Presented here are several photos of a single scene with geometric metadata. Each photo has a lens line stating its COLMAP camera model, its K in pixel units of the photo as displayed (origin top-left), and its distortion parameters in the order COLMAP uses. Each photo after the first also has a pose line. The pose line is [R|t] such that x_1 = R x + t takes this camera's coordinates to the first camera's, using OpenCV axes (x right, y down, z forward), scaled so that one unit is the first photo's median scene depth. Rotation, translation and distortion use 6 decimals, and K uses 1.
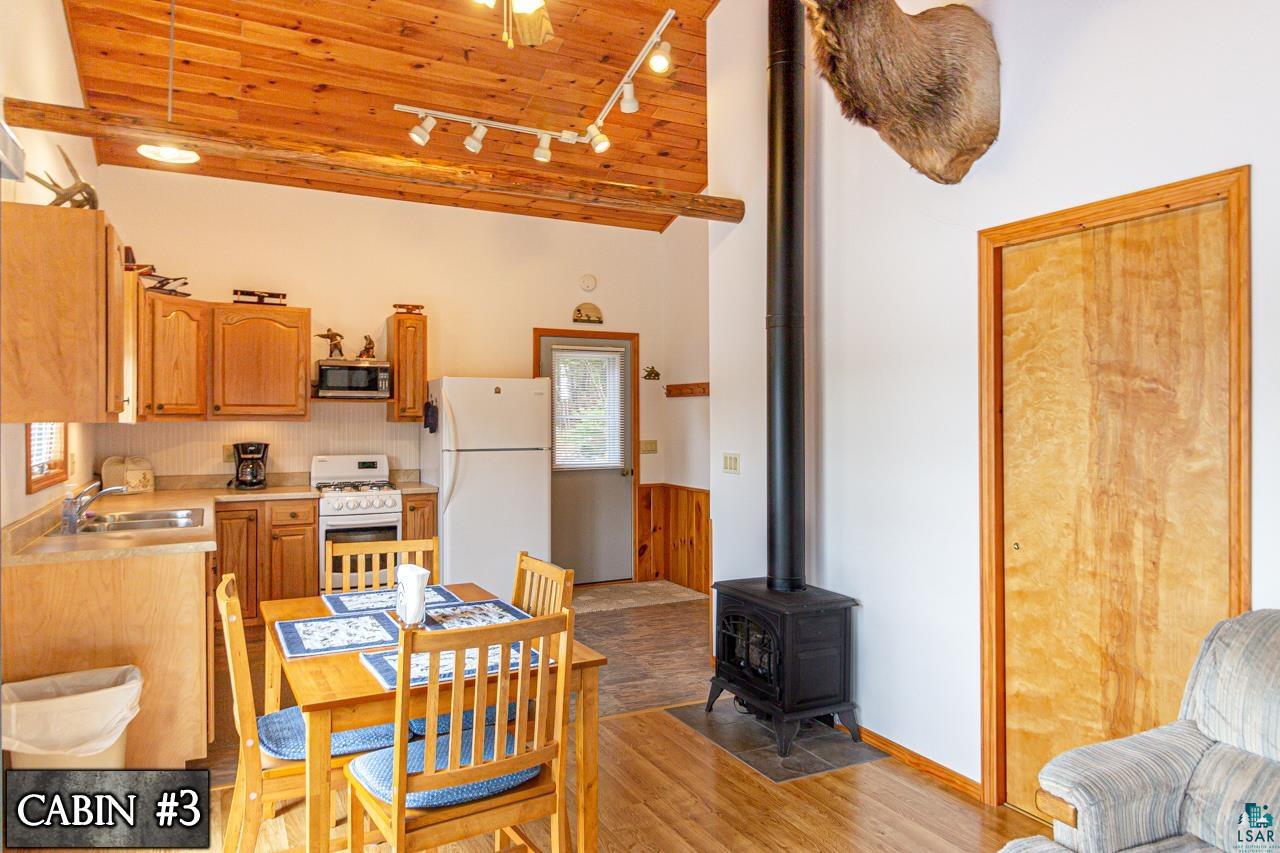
lens RADIAL K [[838.8, 0, 643.5], [0, 838.8, 416.4], [0, 0, 1]] dist [-0.003160, -0.001076]
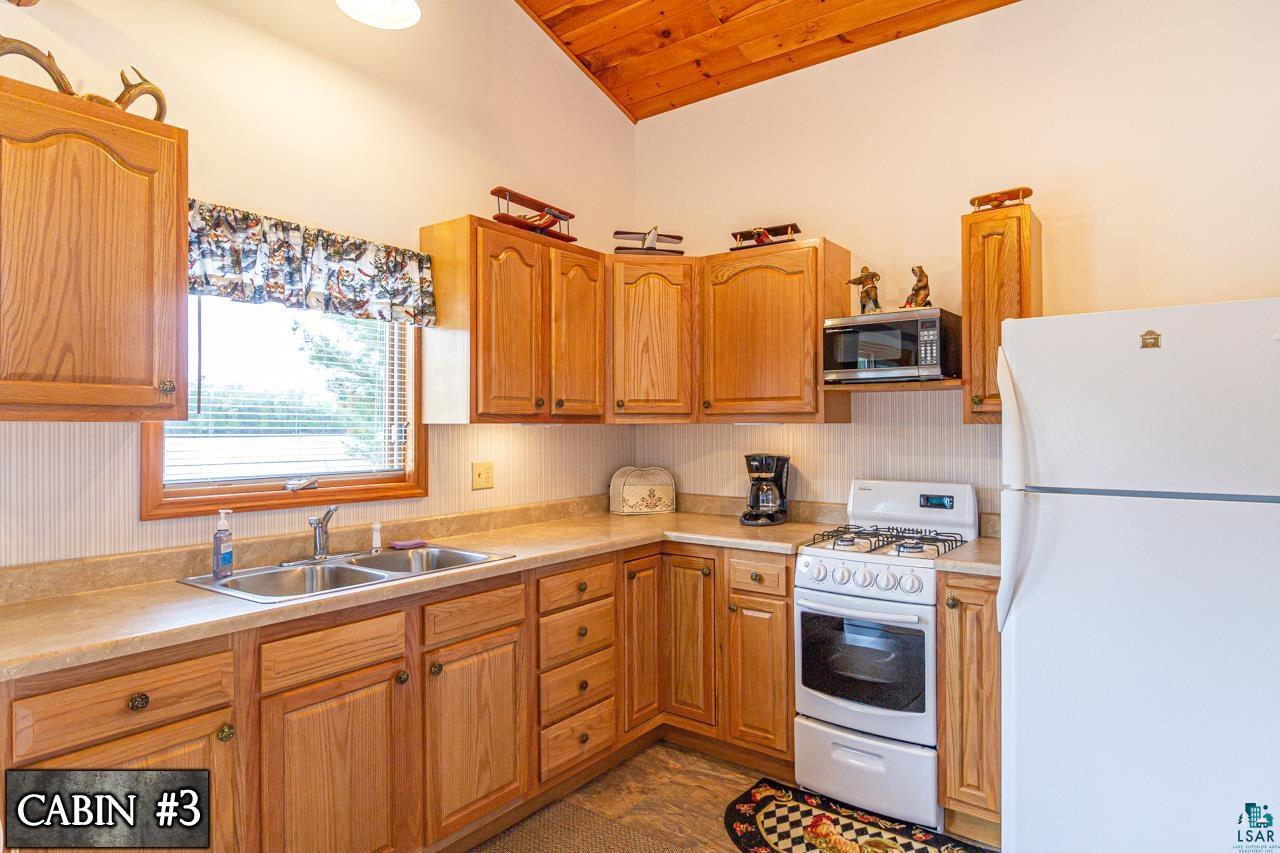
lens RADIAL K [[737.8, 0, 651.0], [0, 737.8, 423.6], [0, 0, 1]] dist [-0.004314, 0.000159]
pose [[0.463117, -0.005806, -0.886278, 0.019138], [0.003447, 0.999983, -0.004750, 0.008540], [0.886290, -0.000855, 0.463129, 0.654186]]
